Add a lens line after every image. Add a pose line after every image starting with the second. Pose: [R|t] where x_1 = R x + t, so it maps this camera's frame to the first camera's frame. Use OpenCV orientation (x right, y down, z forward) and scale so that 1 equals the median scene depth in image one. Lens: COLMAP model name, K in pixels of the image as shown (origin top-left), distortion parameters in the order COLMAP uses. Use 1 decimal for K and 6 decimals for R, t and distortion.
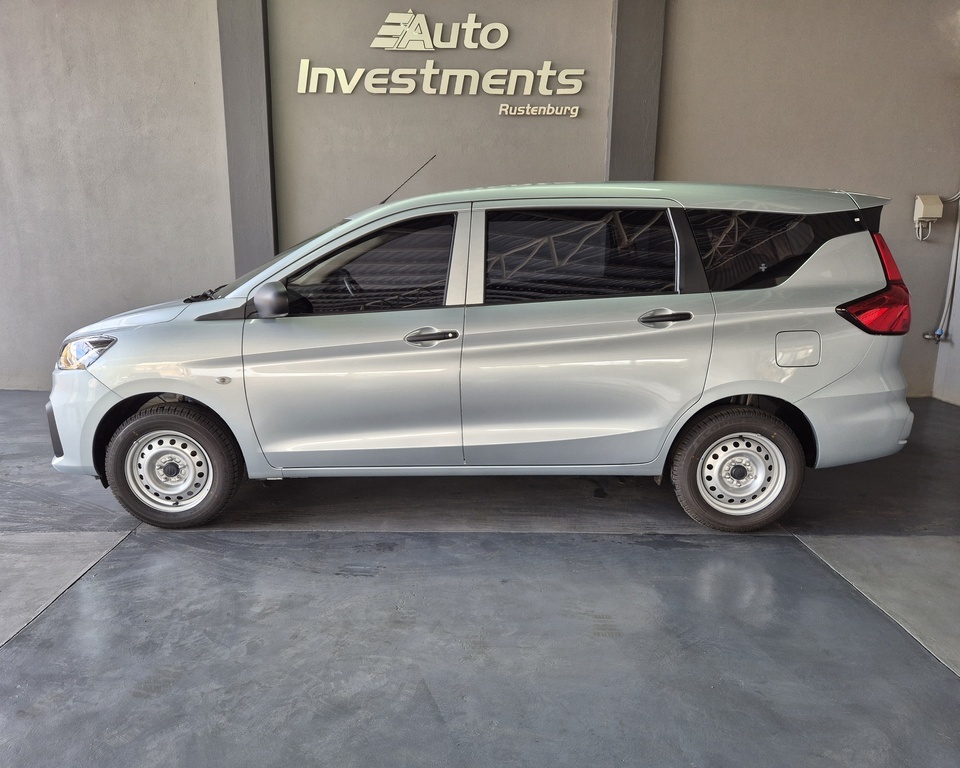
lens RADIAL K [[685.8, 0, 446.5], [0, 685.8, 381.4], [0, 0, 1]] dist [0.073976, -0.069281]
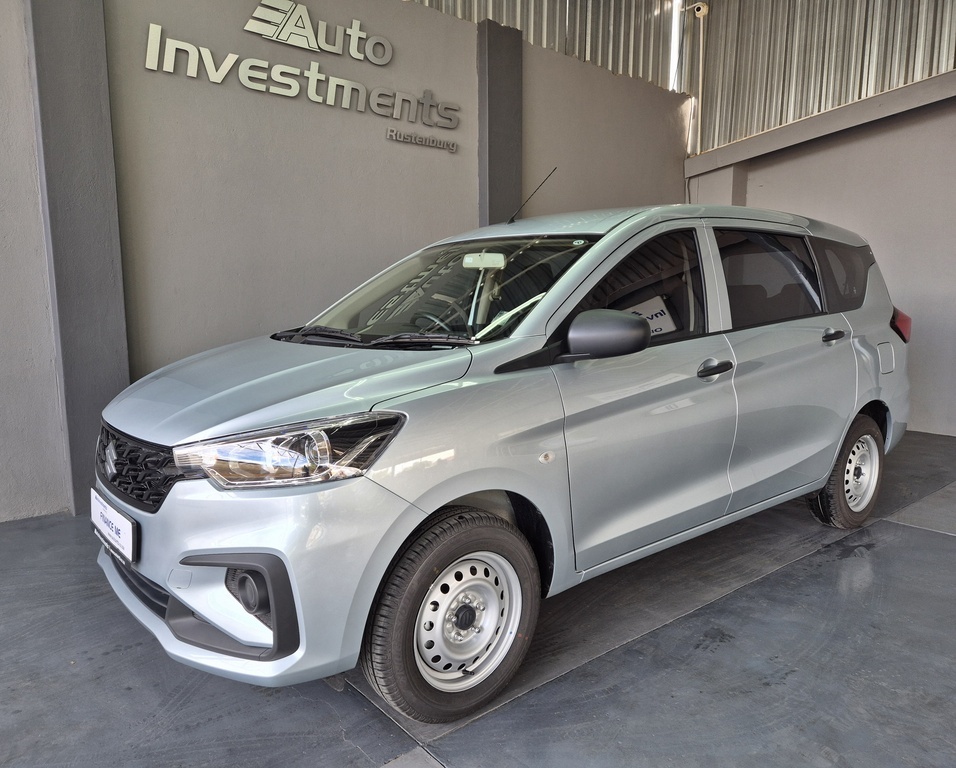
lens RADIAL K [[687.5, 0, 454.7], [0, 687.5, 386.5], [0, 0, 1]] dist [0.073393, -0.069122]
pose [[0.783761, -0.088206, 0.614767, -0.436237], [0.133061, 0.990727, -0.027489, -0.034993], [-0.606641, 0.103346, 0.788230, 0.284404]]
